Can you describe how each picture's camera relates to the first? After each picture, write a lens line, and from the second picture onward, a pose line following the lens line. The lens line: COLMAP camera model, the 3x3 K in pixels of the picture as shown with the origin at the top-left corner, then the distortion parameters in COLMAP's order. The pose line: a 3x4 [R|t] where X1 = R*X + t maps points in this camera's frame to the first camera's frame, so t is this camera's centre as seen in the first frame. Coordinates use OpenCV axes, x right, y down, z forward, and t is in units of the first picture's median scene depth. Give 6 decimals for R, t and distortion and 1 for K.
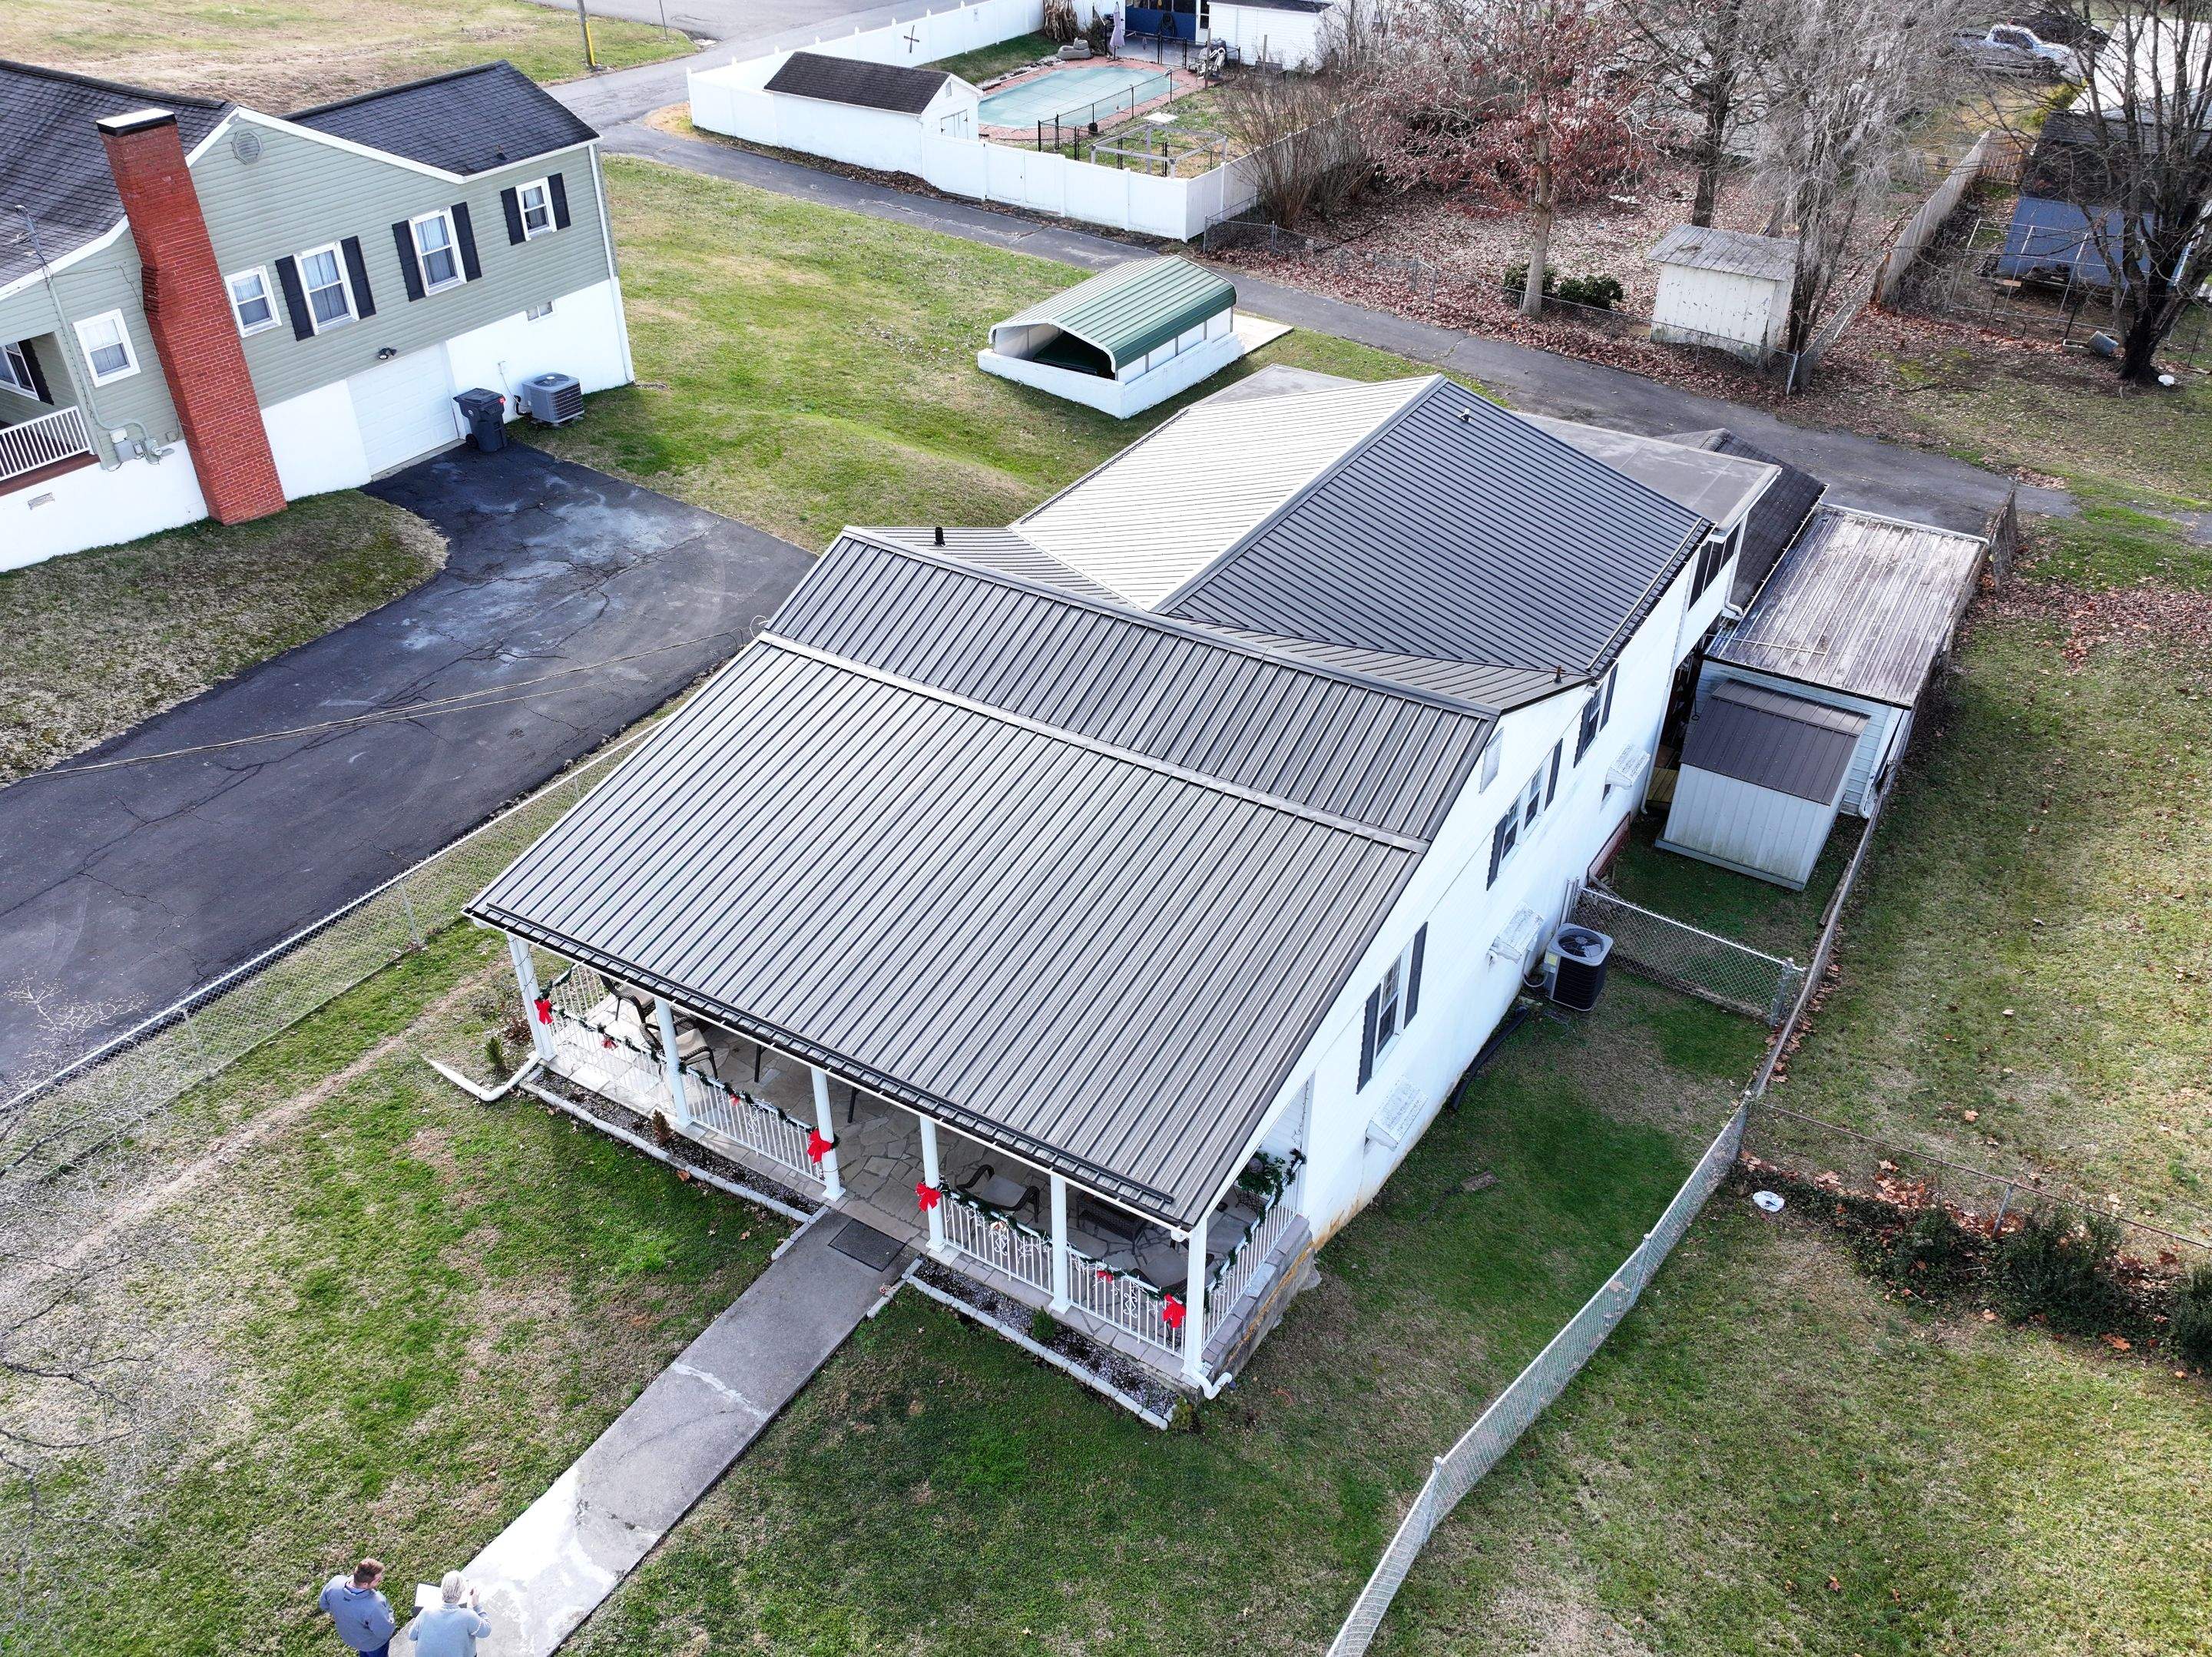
lens RADIAL K [[1751.0, 0, 1106.0], [0, 1751.0, 828.5], [0, 0, 1]] dist [-0.001040, 0.007520]
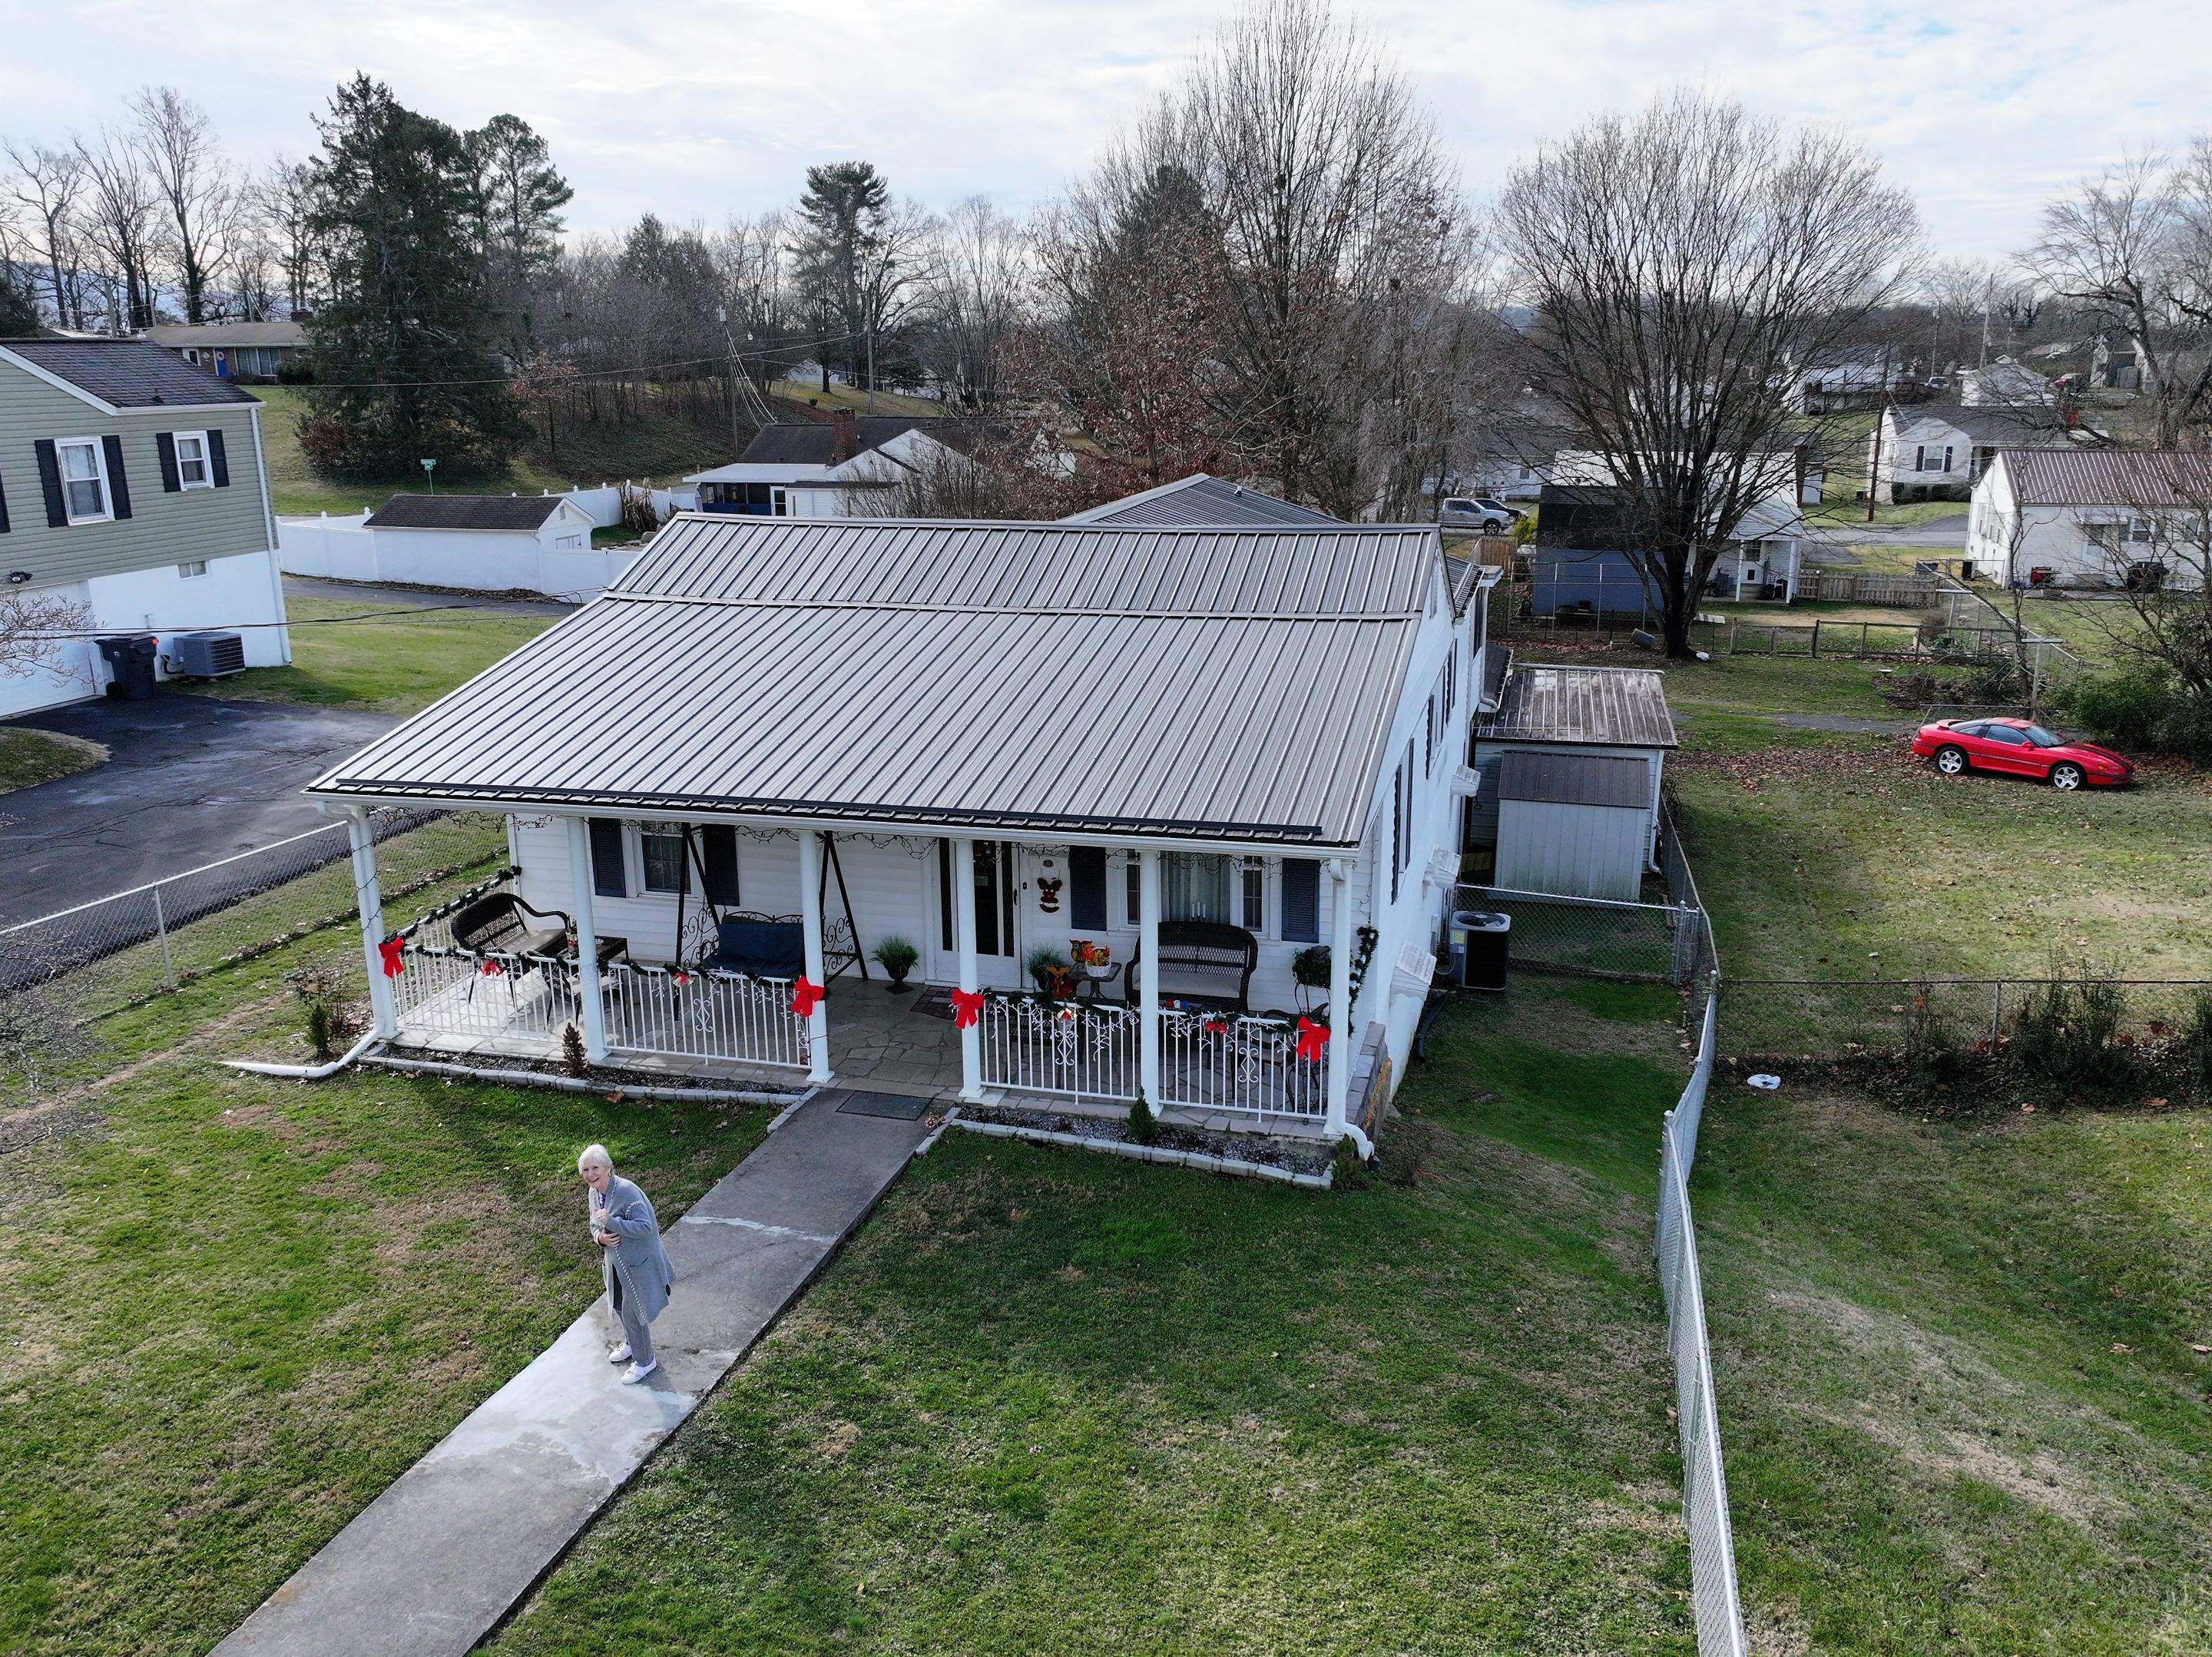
lens RADIAL K [[1751.0, 0, 1106.0], [0, 1751.0, 828.5], [0, 0, 1]] dist [-0.001040, 0.007520]
pose [[0.959044, -0.080997, 0.271430, -0.228260], [0.168315, 0.933679, -0.316092, 0.361036], [-0.227826, 0.348832, 0.909072, 0.199272]]
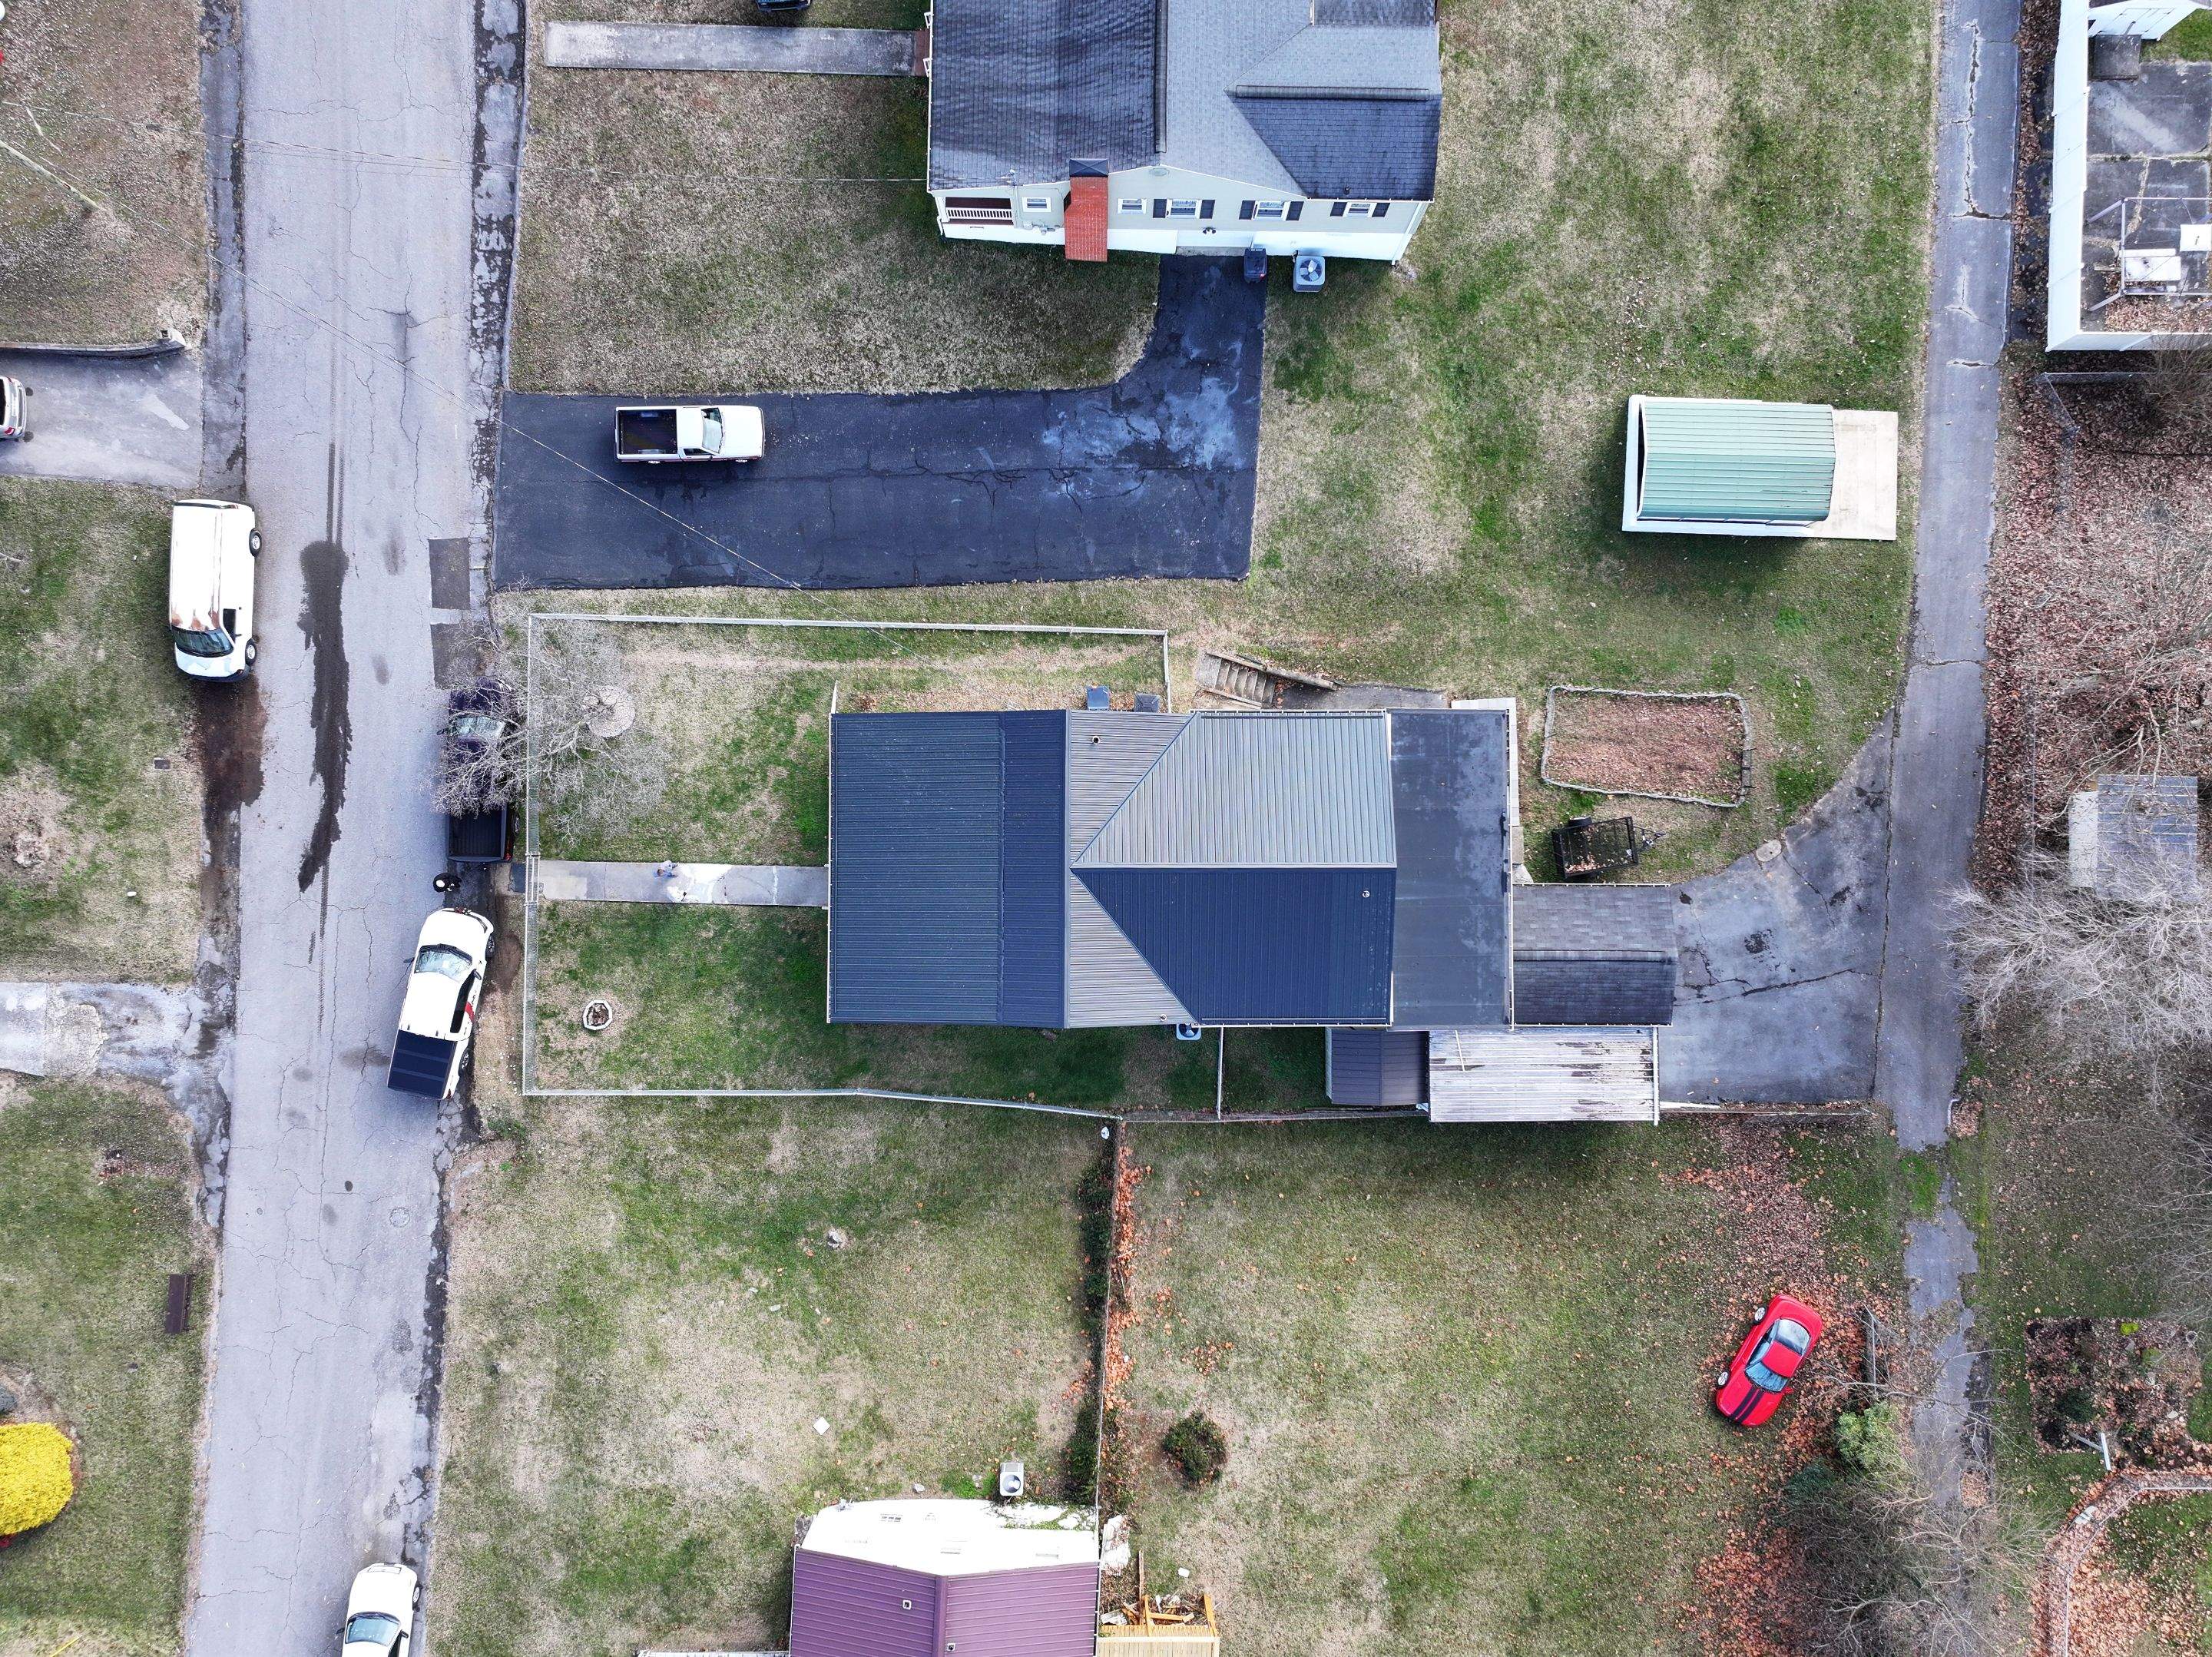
lens RADIAL K [[1751.0, 0, 1106.0], [0, 1751.0, 828.5], [0, 0, 1]] dist [-0.001040, 0.007520]
pose [[0.516043, 0.856499, -0.010426, 0.029619], [-0.502266, 0.312431, 0.806298, -2.207993], [0.693851, -0.410848, 0.591418, -0.360535]]
